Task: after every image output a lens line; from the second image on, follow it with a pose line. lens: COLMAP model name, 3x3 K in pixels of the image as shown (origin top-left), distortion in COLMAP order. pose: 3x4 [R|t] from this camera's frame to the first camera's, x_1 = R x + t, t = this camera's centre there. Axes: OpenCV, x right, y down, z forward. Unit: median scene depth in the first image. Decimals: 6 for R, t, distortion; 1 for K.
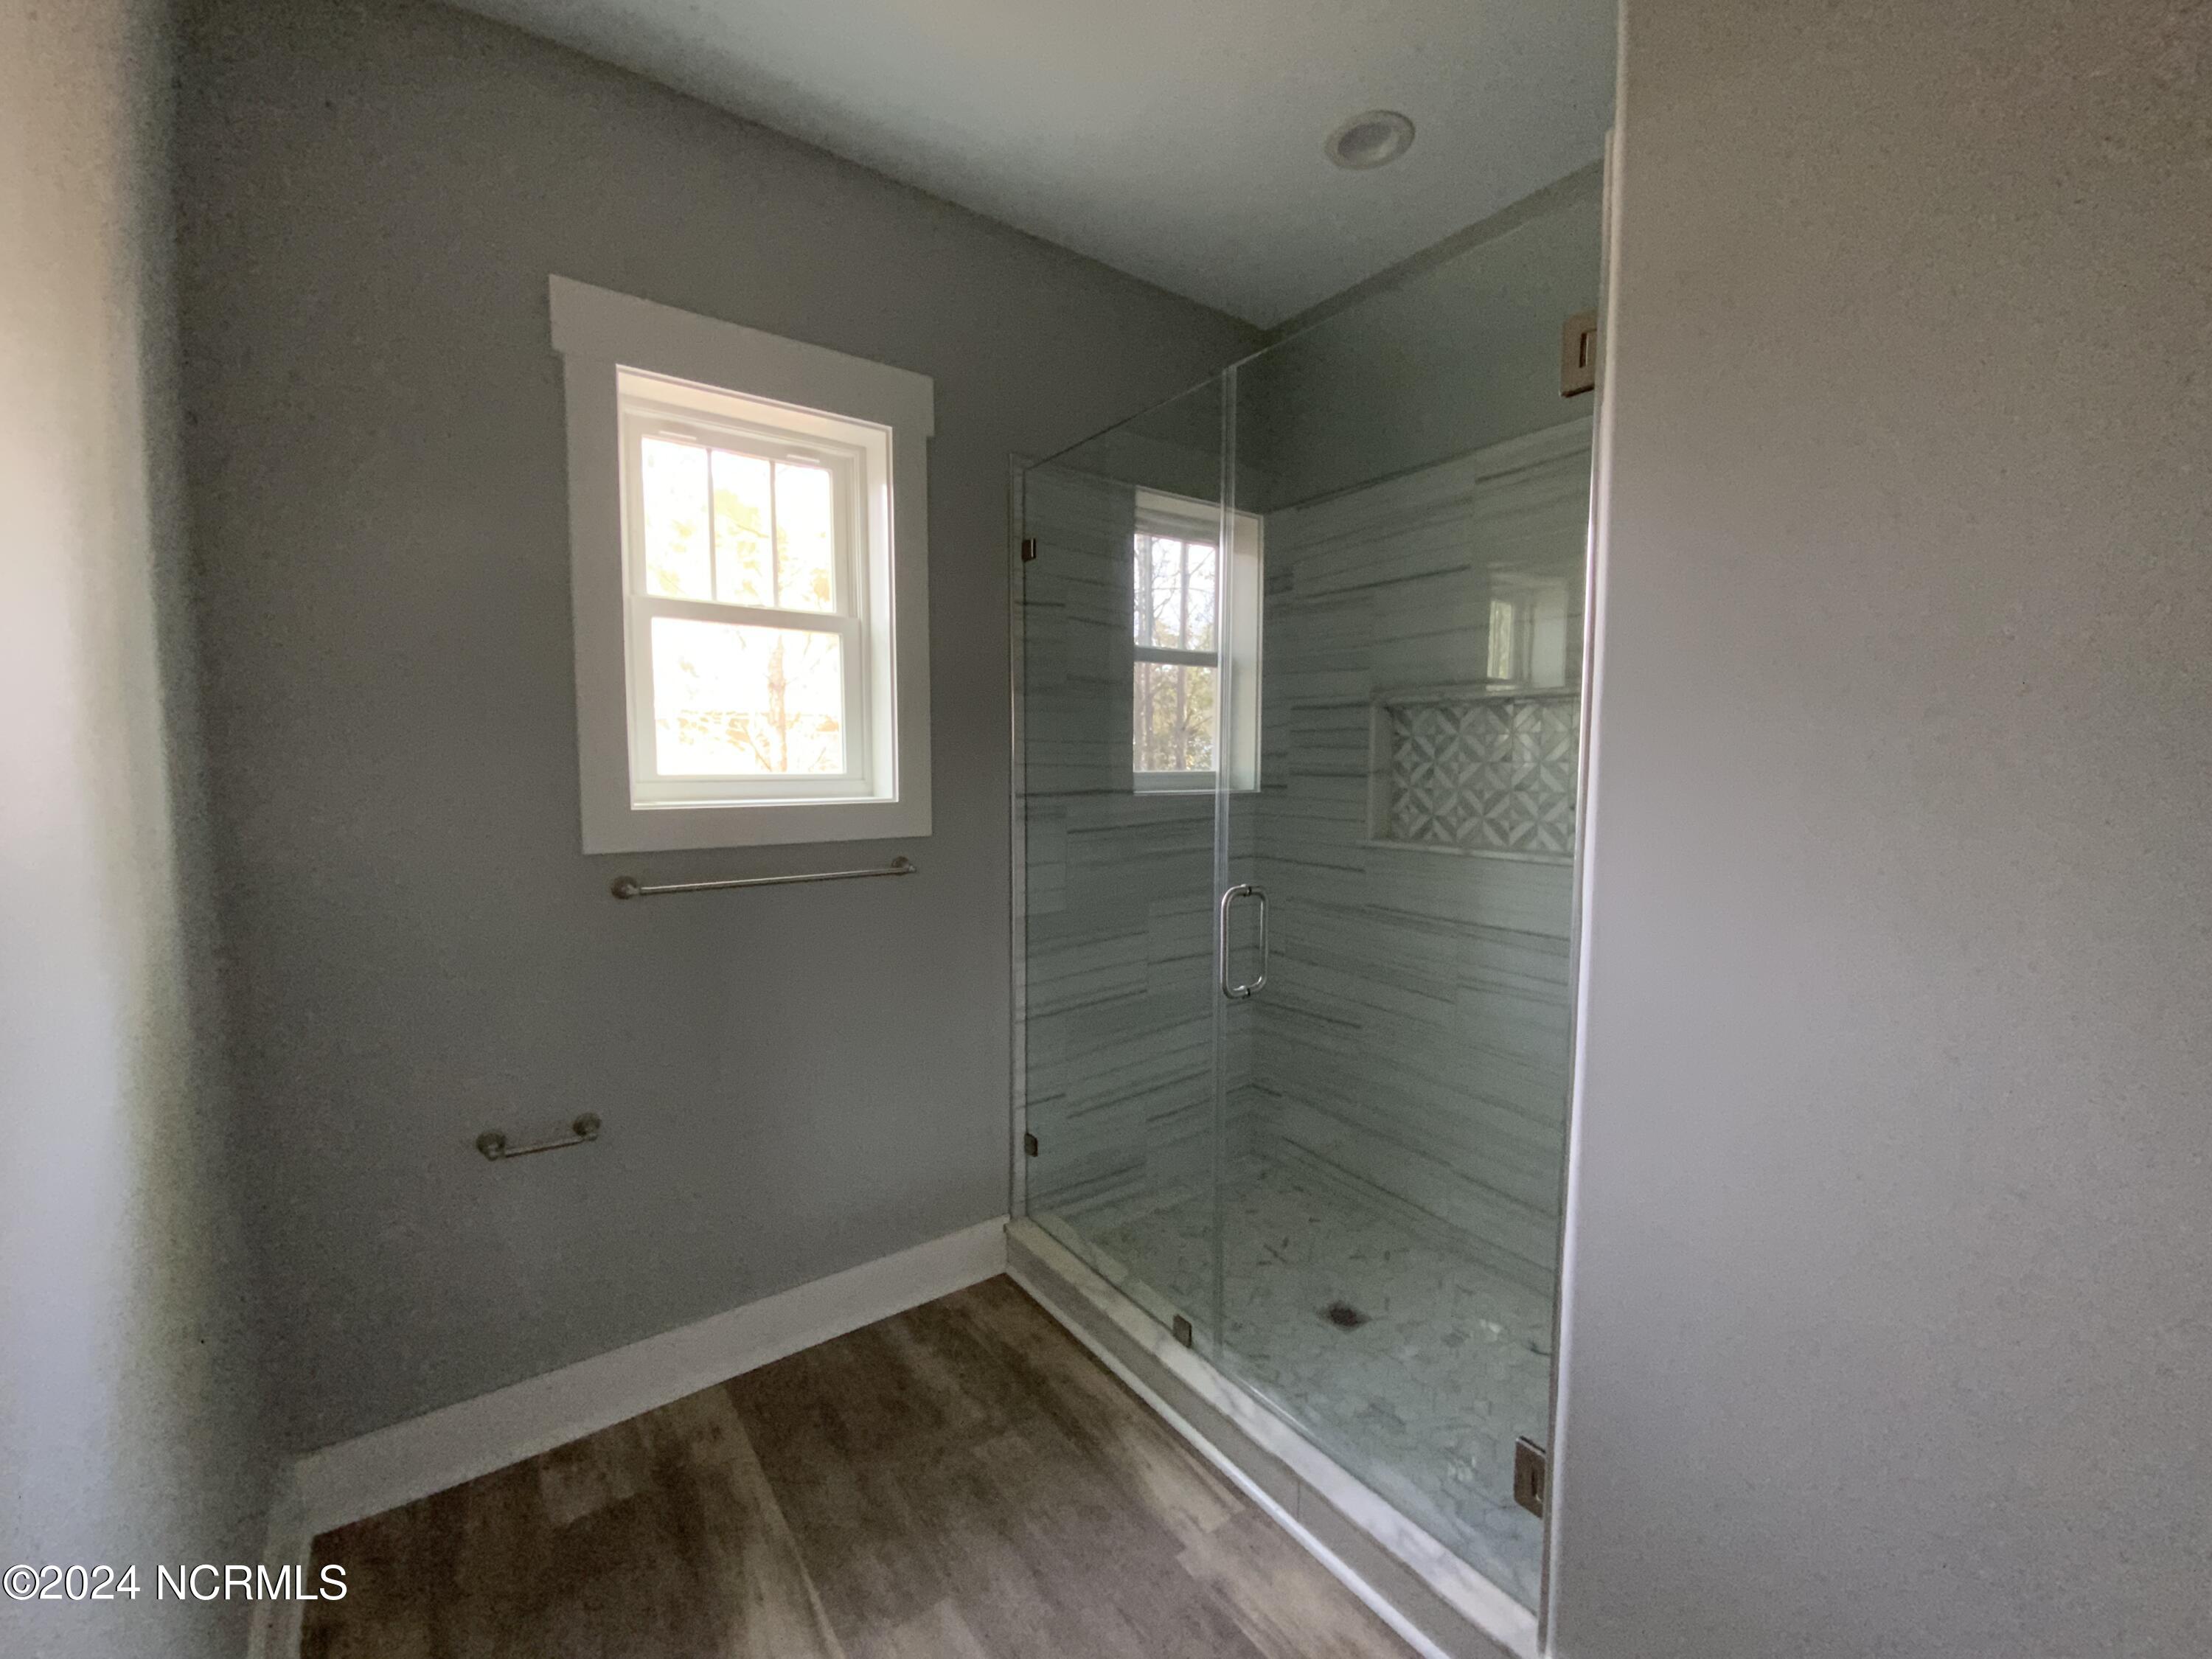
lens RADIAL K [[918.0, 0, 1110.0], [0, 918.0, 829.3], [0, 0, 1]] dist [0.033308, -0.023173]
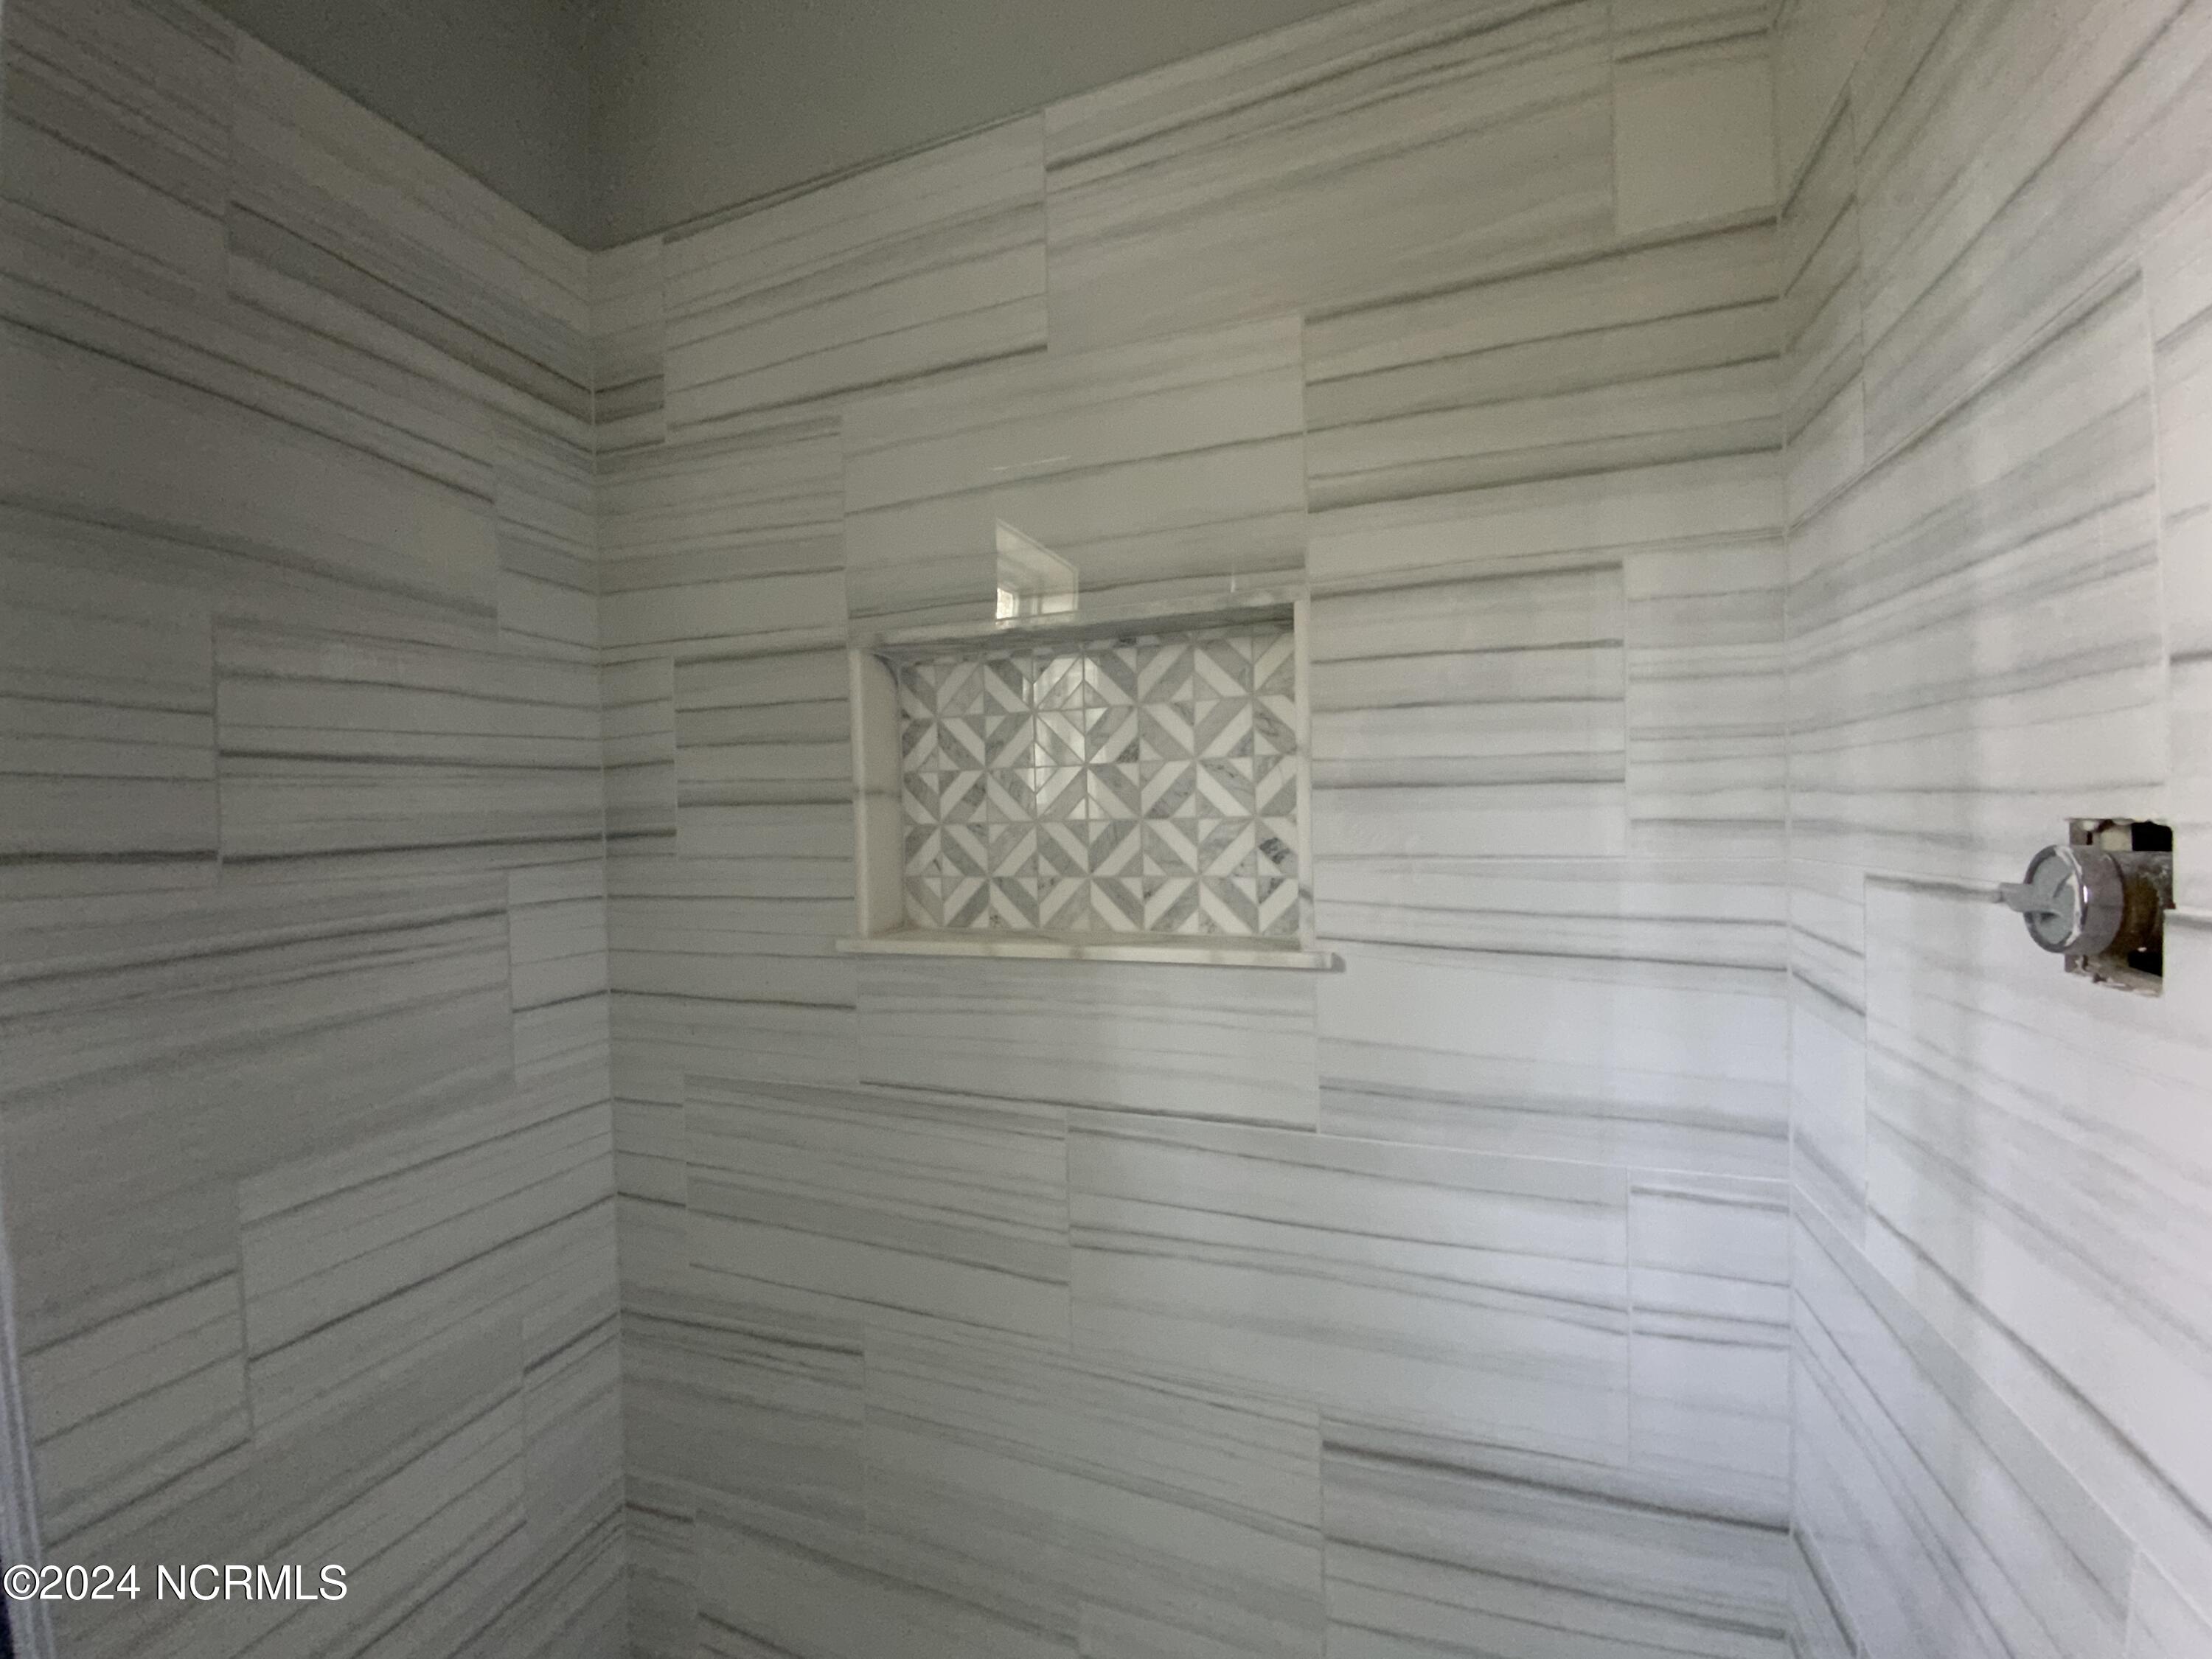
lens RADIAL K [[918.0, 0, 1110.0], [0, 918.0, 829.3], [0, 0, 1]] dist [0.033308, -0.023173]
pose [[0.844736, -0.027738, 0.534465, 0.145164], [0.067833, 0.996151, -0.055514, -0.009353], [-0.530868, 0.083149, 0.843366, 0.555268]]
